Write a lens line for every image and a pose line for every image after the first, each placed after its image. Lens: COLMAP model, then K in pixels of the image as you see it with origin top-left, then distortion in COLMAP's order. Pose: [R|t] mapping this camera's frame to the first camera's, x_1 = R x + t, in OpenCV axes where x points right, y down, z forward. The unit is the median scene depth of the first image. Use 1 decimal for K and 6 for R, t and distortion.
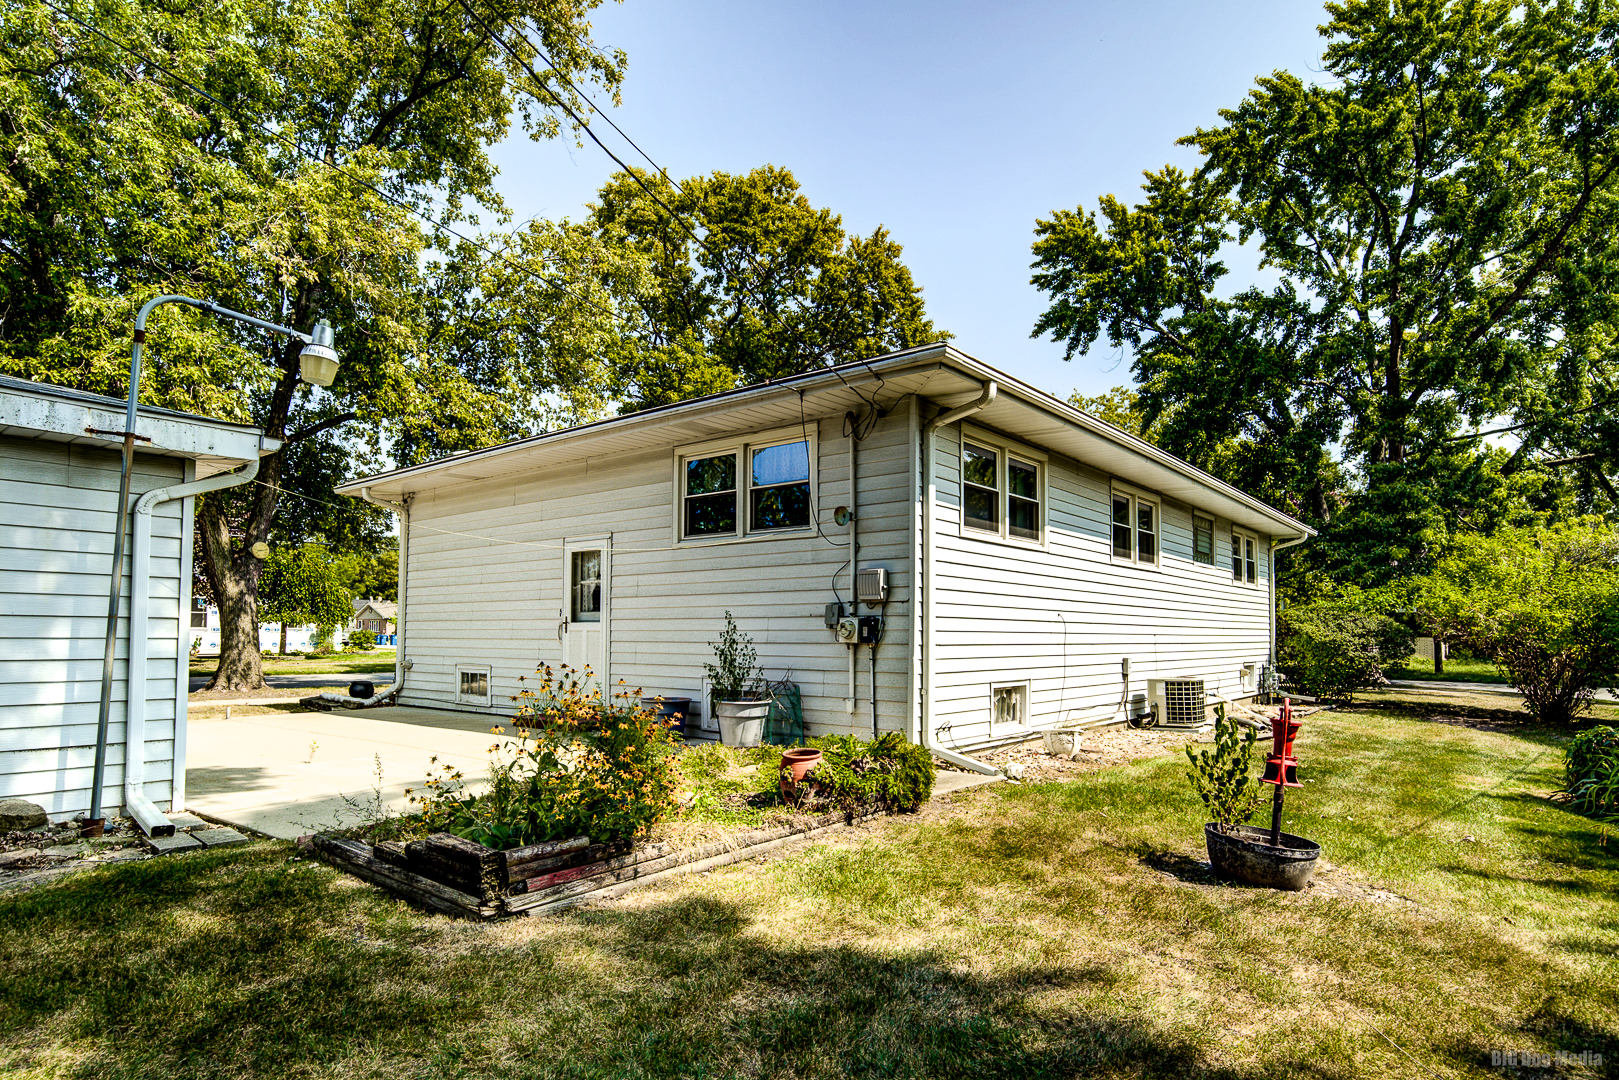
lens RADIAL K [[878.2, 0, 810.1], [0, 878.2, 617.6], [0, 0, 1]] dist [-0.004194, -0.000994]
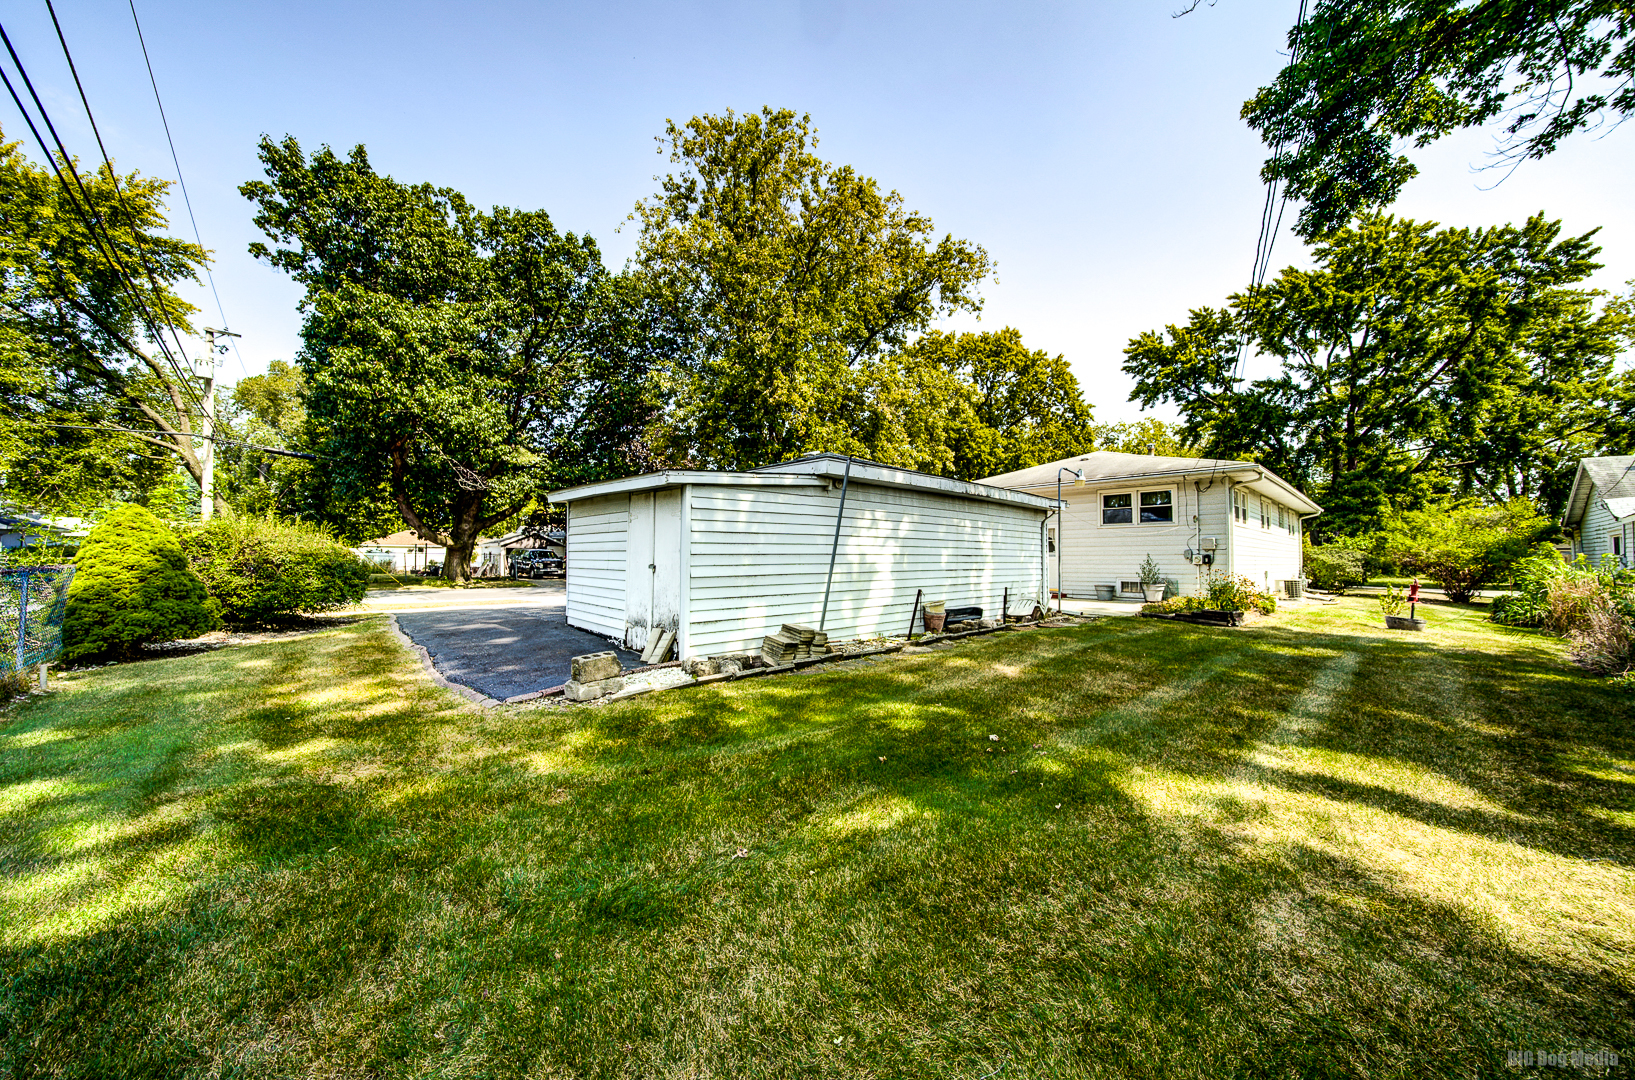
lens RADIAL K [[550.6, 0, 817.5], [0, 550.6, 540.0], [0, 0, 1]] dist [-0.000217, 0.000012]
pose [[0.992634, -0.001779, -0.121142, -0.321270], [0.000154, 0.999910, -0.013422, -0.008307], [0.121155, 0.013304, 0.992544, -0.298753]]
